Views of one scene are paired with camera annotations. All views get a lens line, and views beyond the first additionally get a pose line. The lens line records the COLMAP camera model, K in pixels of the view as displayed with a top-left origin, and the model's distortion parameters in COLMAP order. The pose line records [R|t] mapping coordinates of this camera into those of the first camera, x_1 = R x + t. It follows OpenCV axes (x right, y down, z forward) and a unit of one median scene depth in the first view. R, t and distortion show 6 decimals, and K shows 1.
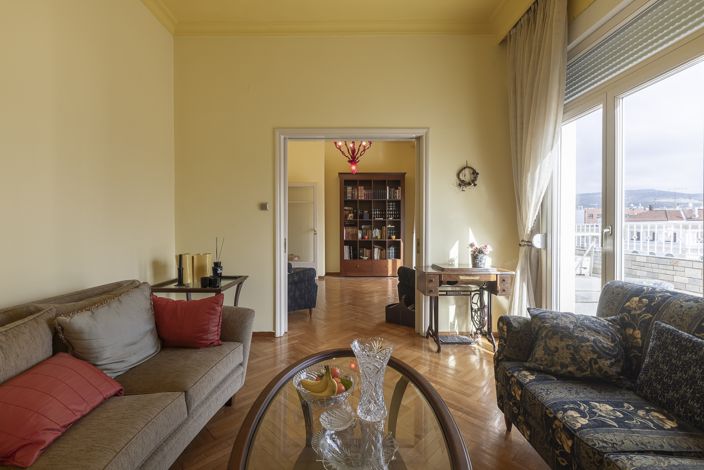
lens RADIAL K [[317.9, 0, 325.6], [0, 317.9, 228.0], [0, 0, 1]] dist [-0.003593, -0.001039]
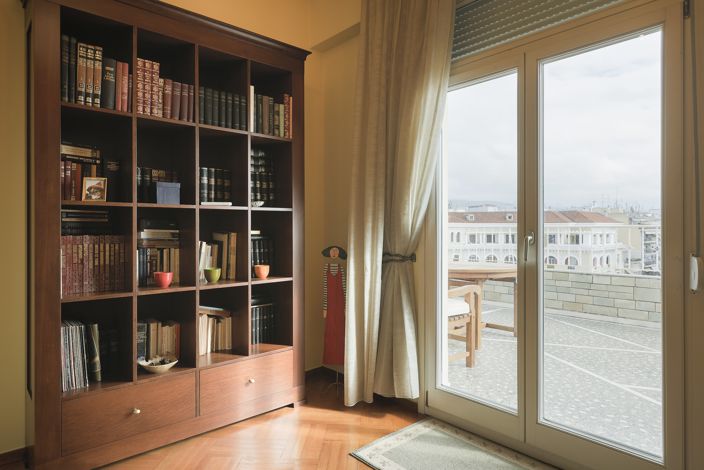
lens RADIAL K [[433.2, 0, 350.1], [0, 433.2, 227.9], [0, 0, 1]] dist [-0.024670, 0.000400]
pose [[0.736392, -0.002081, 0.676552, 0.008855], [0.011764, 0.999883, -0.009728, -0.005023], [-0.676453, 0.015123, 0.736331, 0.665440]]
